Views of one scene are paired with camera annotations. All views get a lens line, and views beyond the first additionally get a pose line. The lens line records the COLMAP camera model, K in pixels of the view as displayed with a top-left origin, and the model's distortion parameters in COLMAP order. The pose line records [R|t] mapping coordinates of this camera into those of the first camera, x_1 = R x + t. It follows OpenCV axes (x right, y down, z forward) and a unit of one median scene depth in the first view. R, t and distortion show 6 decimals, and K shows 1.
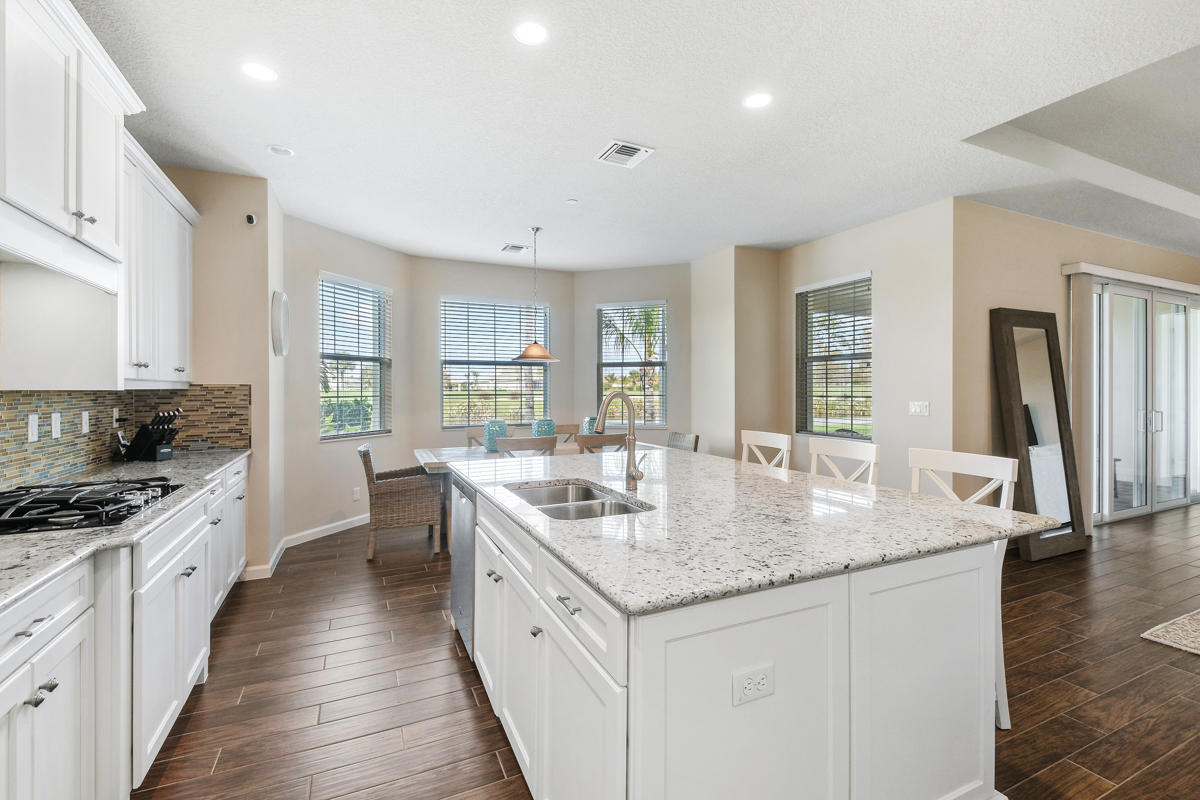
lens RADIAL K [[529.8, 0, 600.0], [0, 529.8, 400.0], [0, 0, 1]] dist [0.001605, -0.000181]
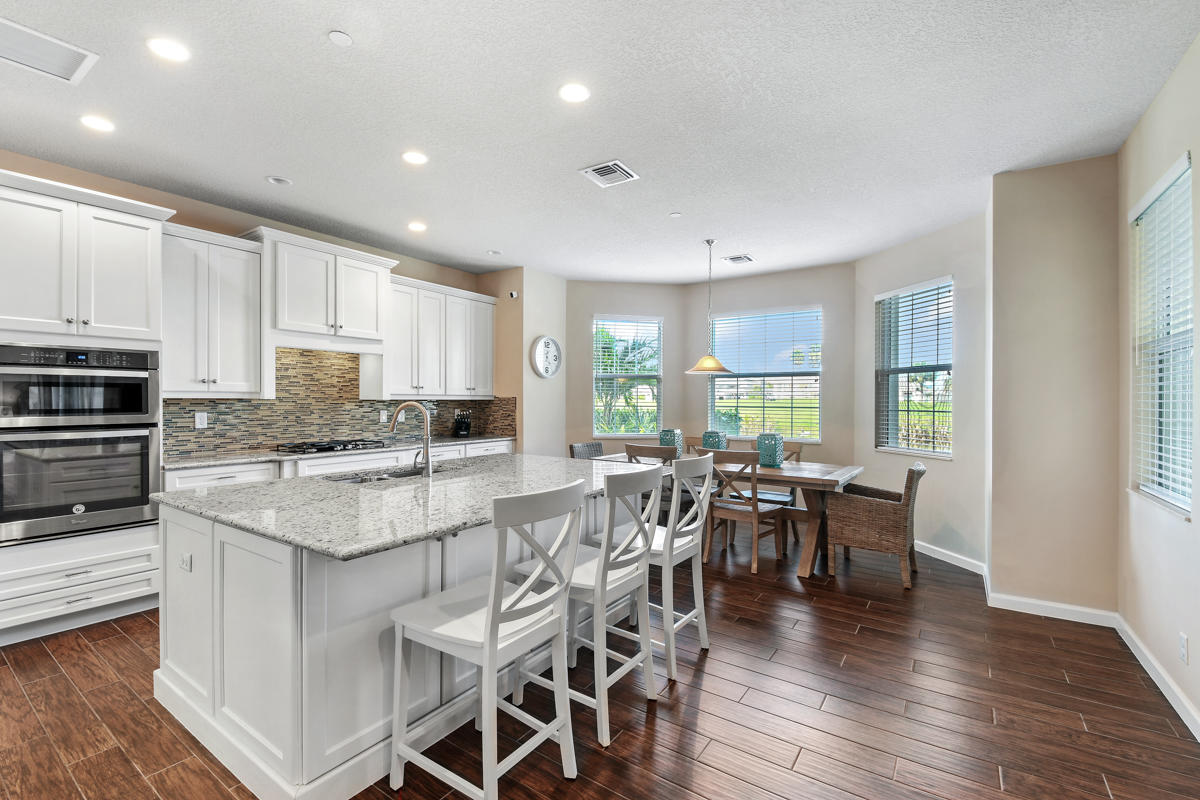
lens RADIAL K [[518.5, 0, 600.0], [0, 518.5, 400.0], [0, 0, 1]] dist [-0.000064, 0.000014]
pose [[0.504854, 0.002381, -0.863202, 0.823829], [-0.024996, 0.999617, -0.011862, -0.007905], [0.862843, 0.027565, 0.504720, 0.435980]]
